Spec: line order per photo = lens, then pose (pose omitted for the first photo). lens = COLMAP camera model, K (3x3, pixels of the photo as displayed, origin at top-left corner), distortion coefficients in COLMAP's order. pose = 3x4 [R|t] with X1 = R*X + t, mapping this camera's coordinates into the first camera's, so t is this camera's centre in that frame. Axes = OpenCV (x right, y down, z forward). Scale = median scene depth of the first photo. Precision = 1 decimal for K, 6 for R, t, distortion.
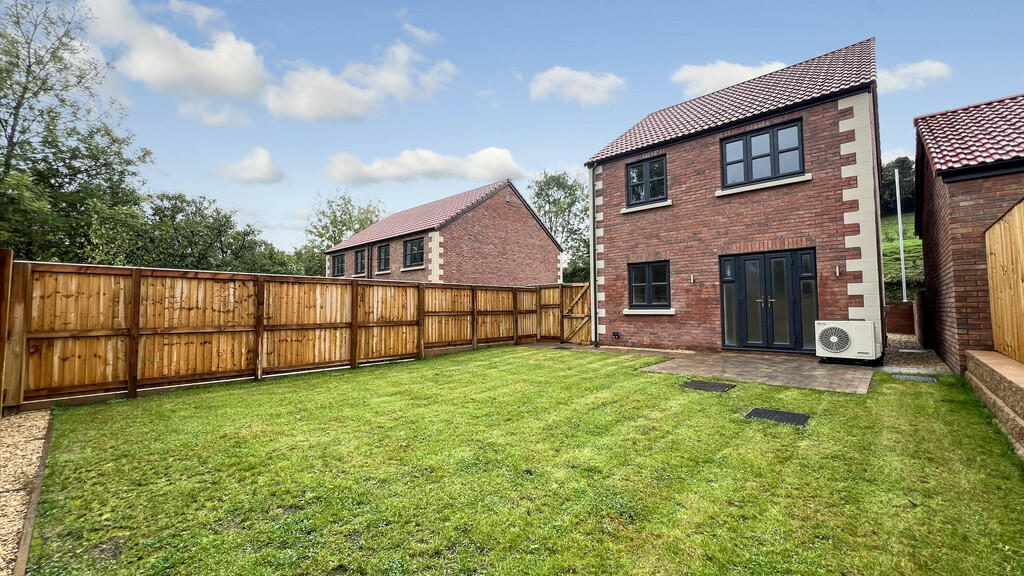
lens RADIAL K [[416.3, 0, 510.5], [0, 416.3, 287.8], [0, 0, 1]] dist [-0.000969, -0.000682]
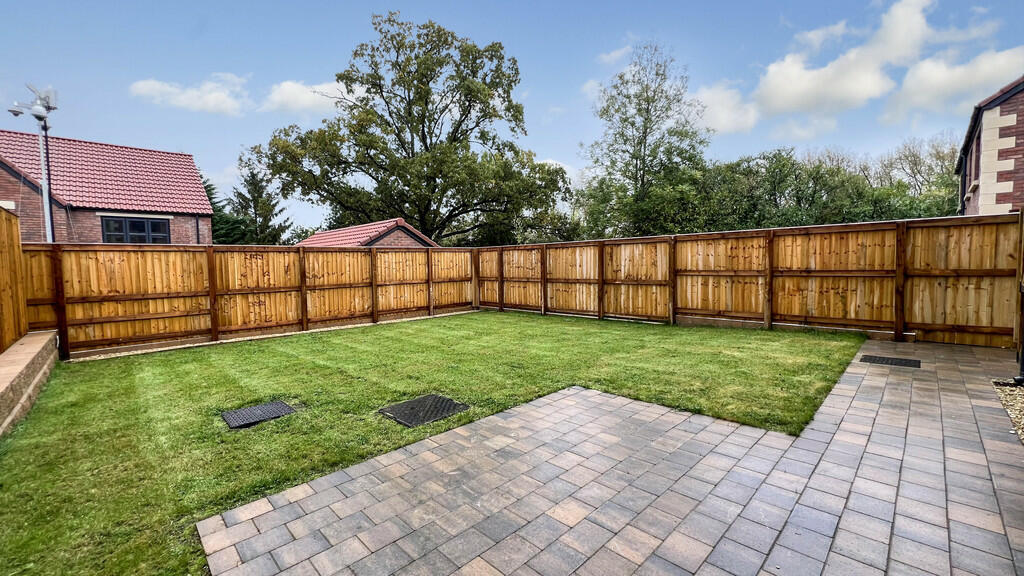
lens RADIAL K [[416.3, 0, 511.6], [0, 416.3, 285.3], [0, 0, 1]] dist [-0.000969, -0.000682]
pose [[-0.051712, 0.066497, -0.996446, 0.688854], [0.073817, 0.995306, 0.062590, 0.010857], [0.995930, -0.070318, -0.056378, 0.760752]]
